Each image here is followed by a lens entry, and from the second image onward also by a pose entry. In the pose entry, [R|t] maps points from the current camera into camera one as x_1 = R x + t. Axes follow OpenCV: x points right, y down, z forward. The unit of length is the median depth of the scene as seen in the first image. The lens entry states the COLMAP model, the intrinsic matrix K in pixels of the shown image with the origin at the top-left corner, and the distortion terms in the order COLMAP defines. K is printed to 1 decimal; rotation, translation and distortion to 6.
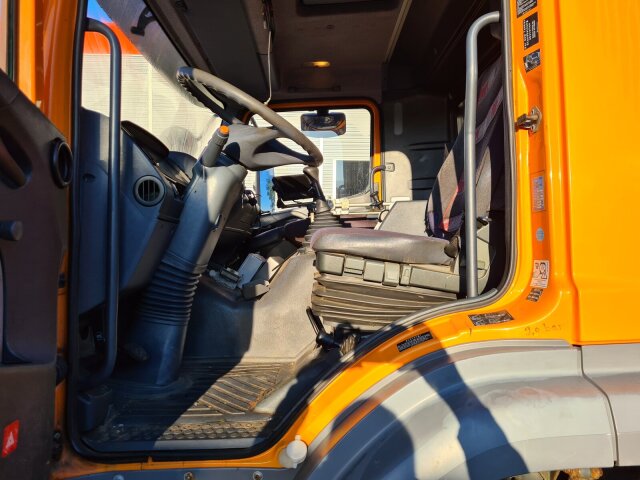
lens RADIAL K [[480.5, 0, 319.8], [0, 480.5, 245.7], [0, 0, 1]] dist [0.062838, -0.049736]
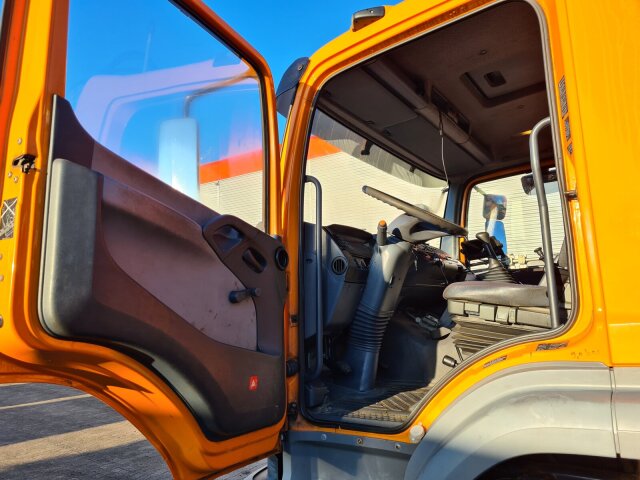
lens RADIAL K [[480.5, 0, 319.8], [0, 480.5, 245.7], [0, 0, 1]] dist [0.062838, -0.049736]
pose [[0.820241, -0.092643, -0.564466, 0.507477], [0.025151, 0.991684, -0.126214, 0.025960], [0.571465, 0.089329, 0.815750, -0.383493]]
